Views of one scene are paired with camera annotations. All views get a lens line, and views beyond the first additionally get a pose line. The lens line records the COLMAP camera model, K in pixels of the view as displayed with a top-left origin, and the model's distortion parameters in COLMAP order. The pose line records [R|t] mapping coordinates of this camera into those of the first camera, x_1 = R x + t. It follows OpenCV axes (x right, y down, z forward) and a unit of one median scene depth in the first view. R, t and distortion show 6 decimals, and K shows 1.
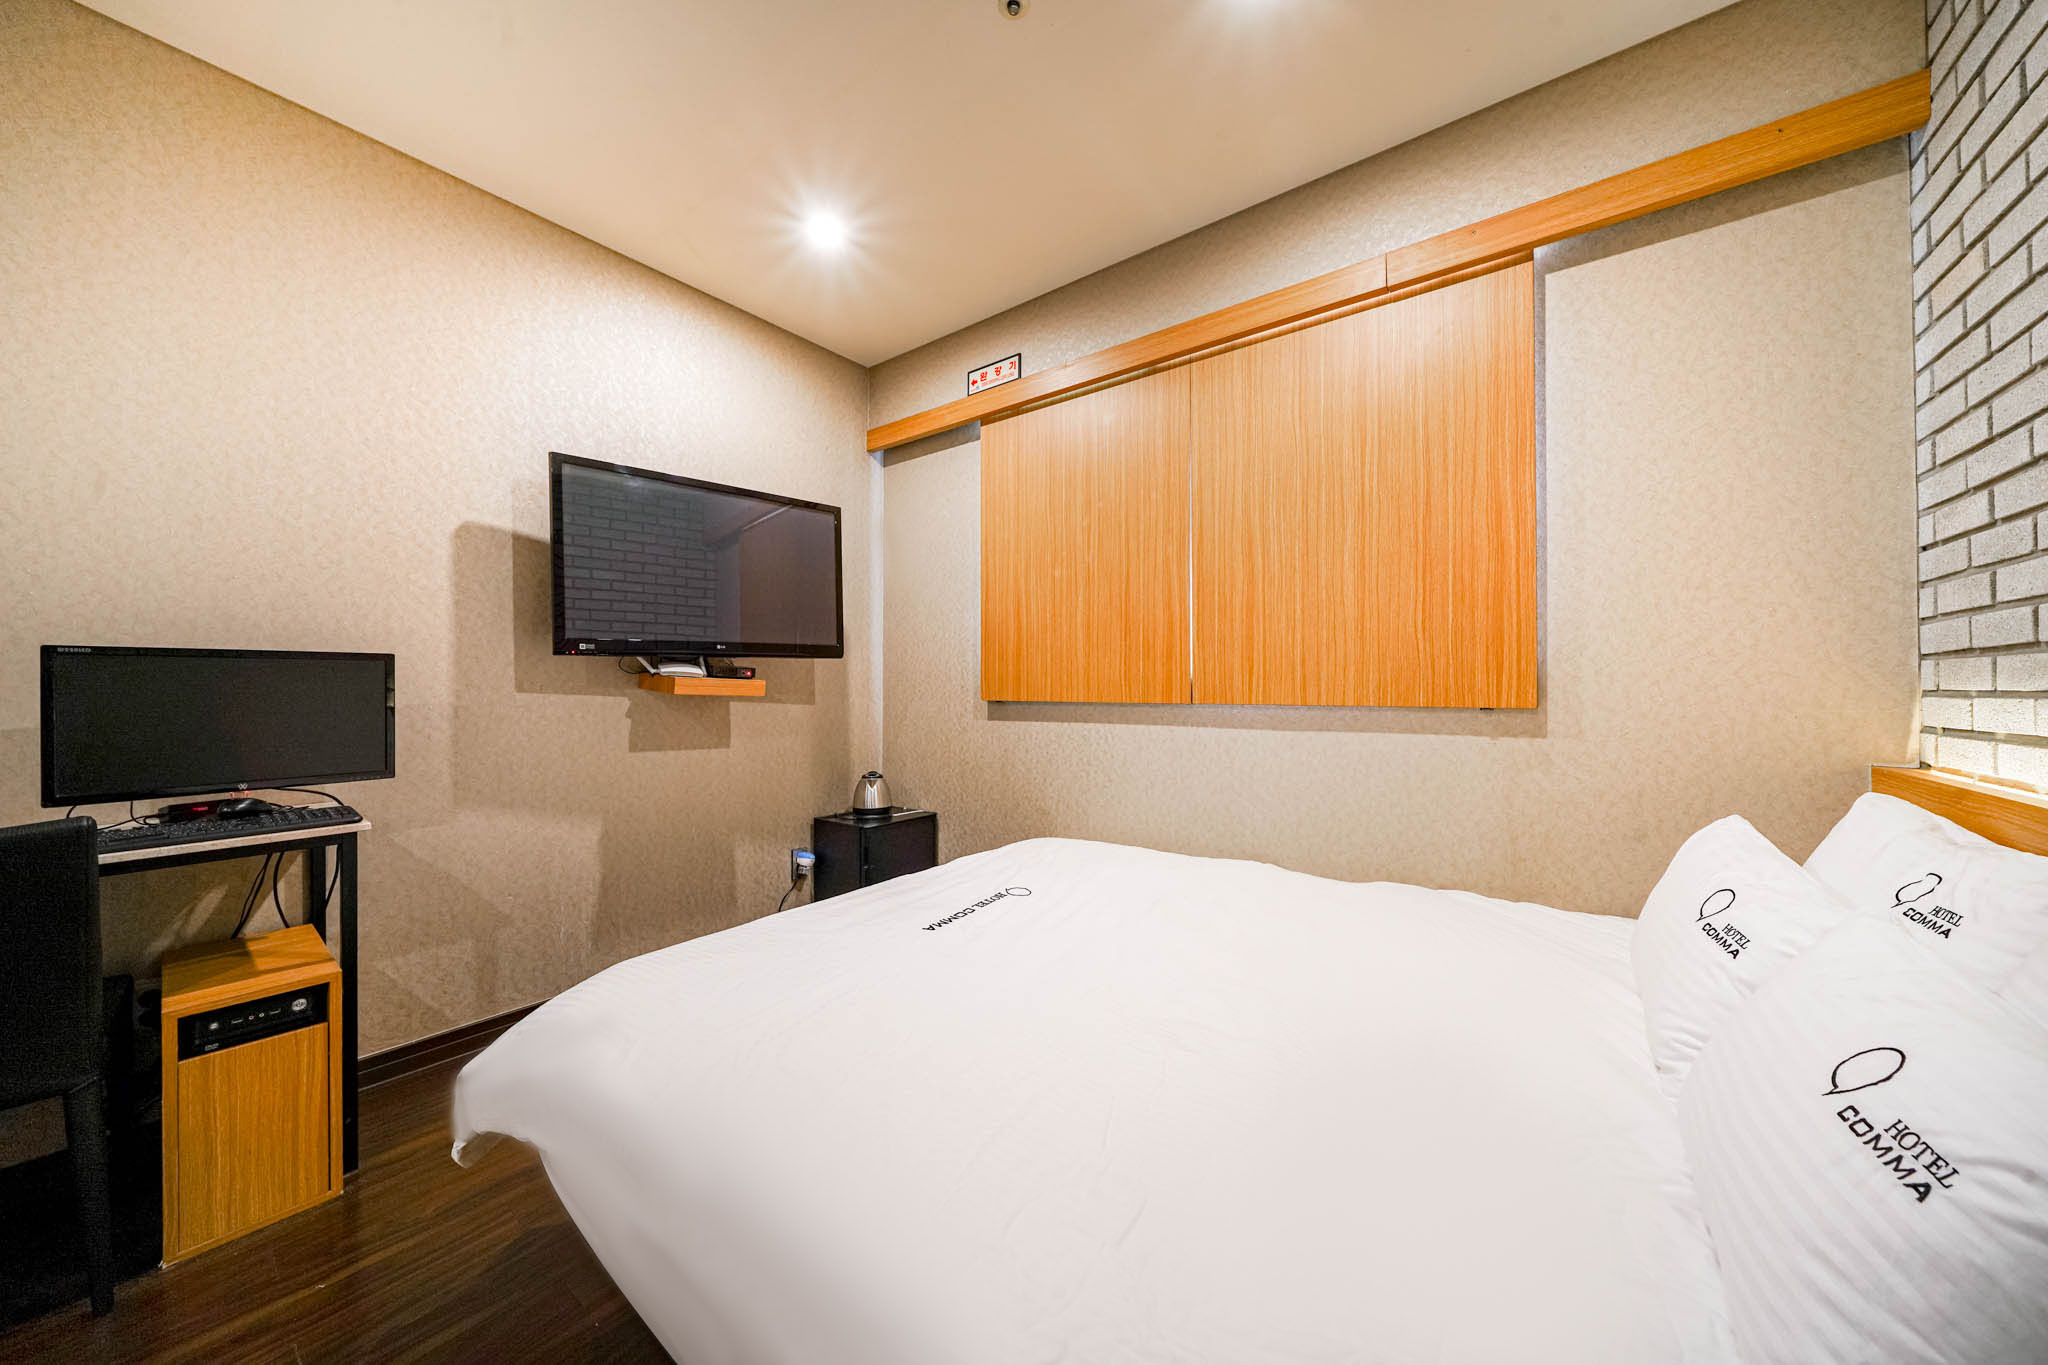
lens RADIAL K [[694.4, 0, 1022.0], [0, 694.4, 679.8], [0, 0, 1]] dist [-0.009538, -0.000123]
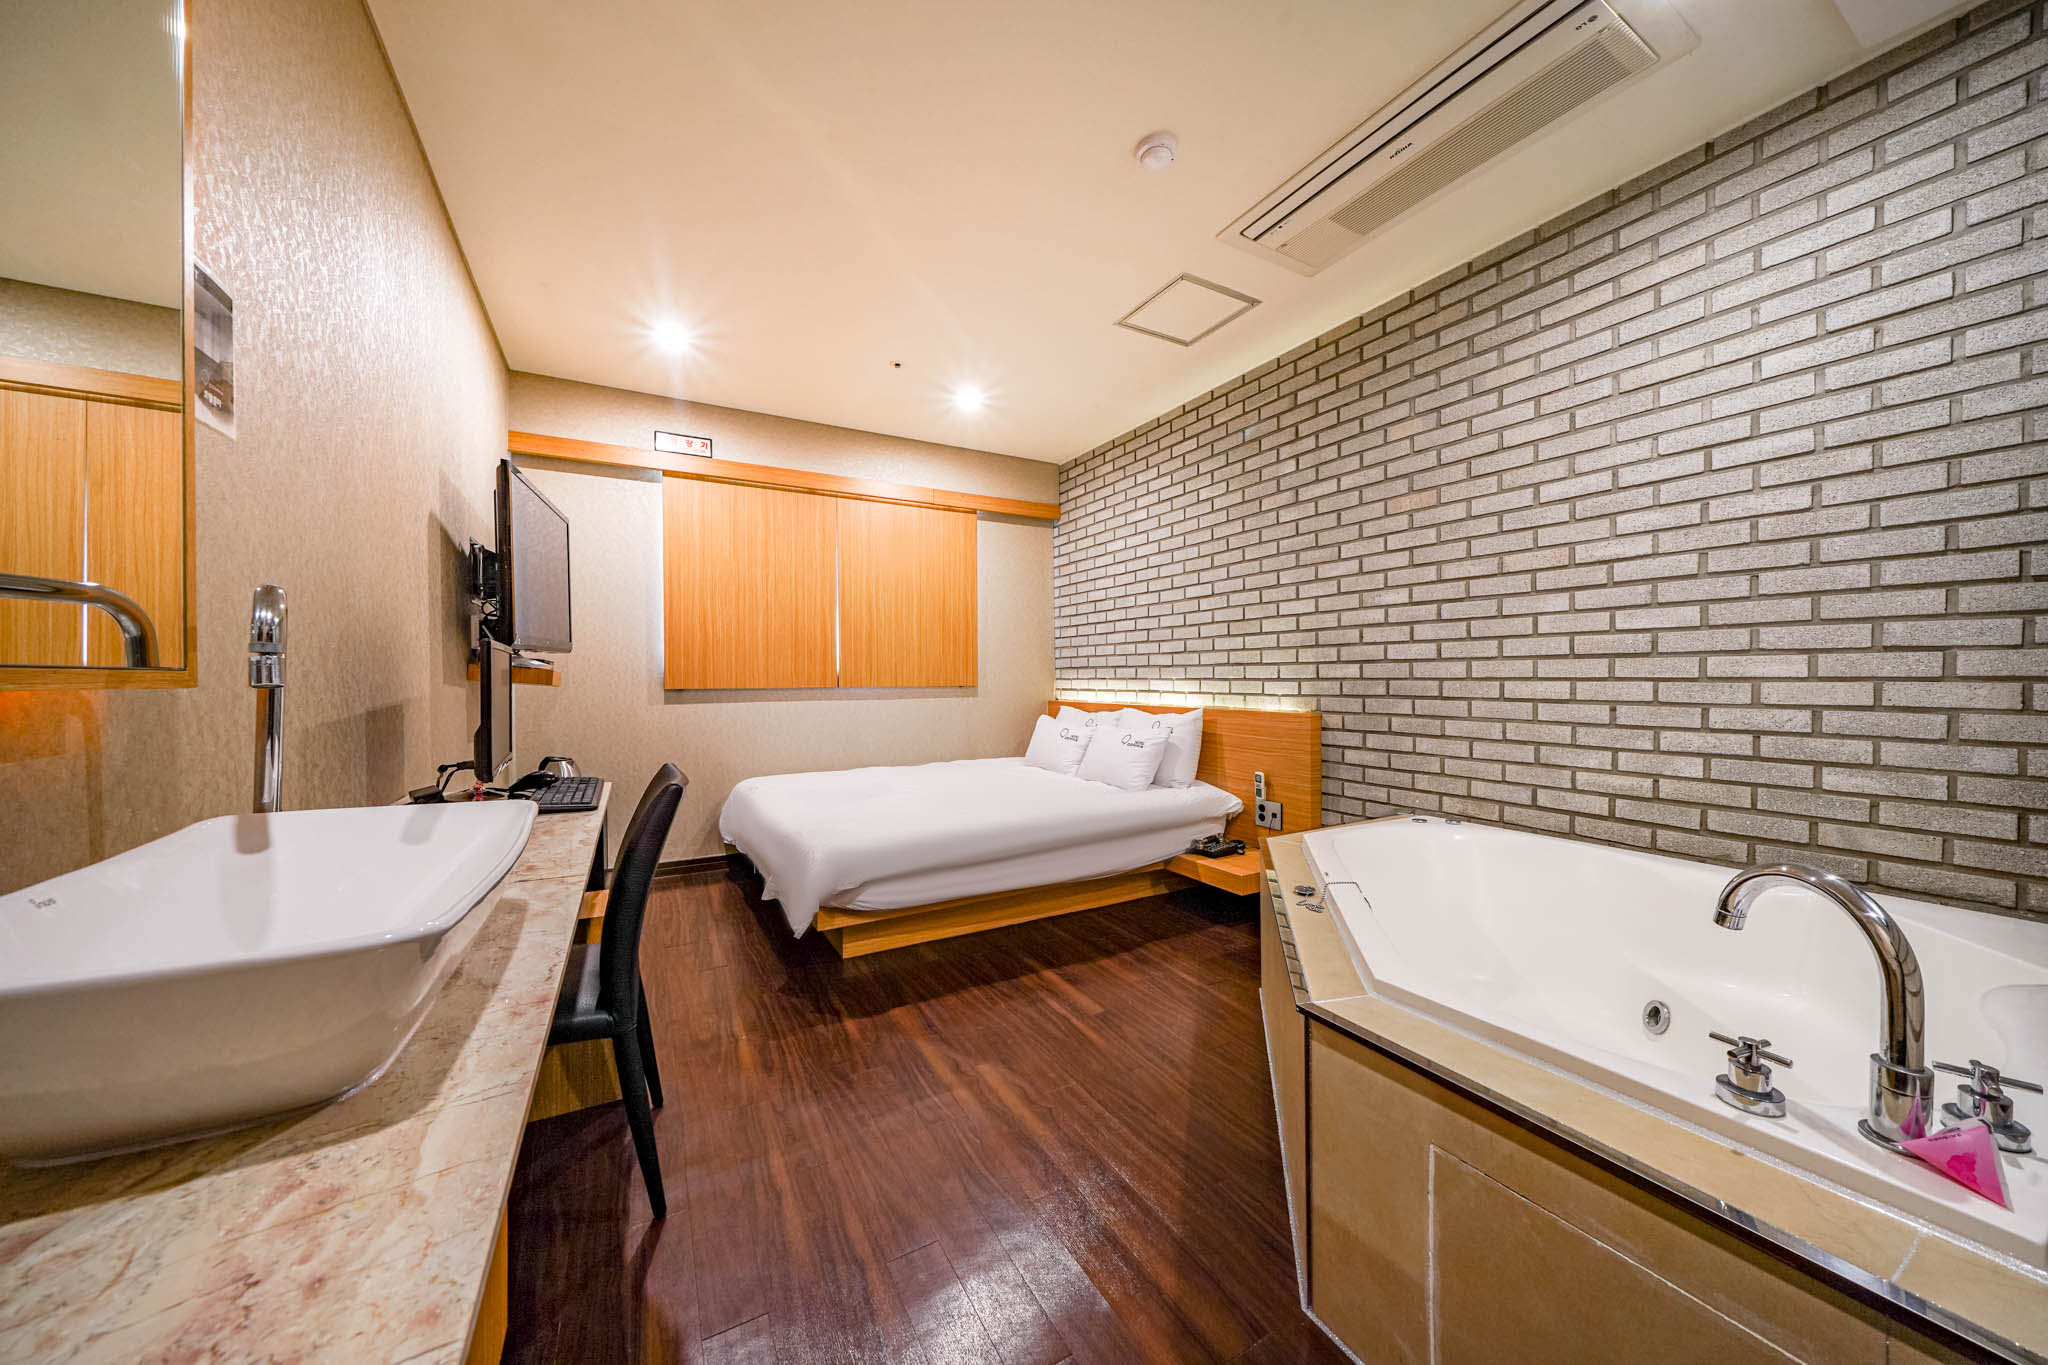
lens RADIAL K [[694.4, 0, 1023.5], [0, 694.4, 680.7], [0, 0, 1]] dist [-0.009538, -0.000123]
pose [[0.392837, -0.003918, 0.919600, -1.253207], [-0.004476, 0.999971, 0.006173, 0.003821], [-0.919597, -0.006541, 0.392808, -0.156747]]
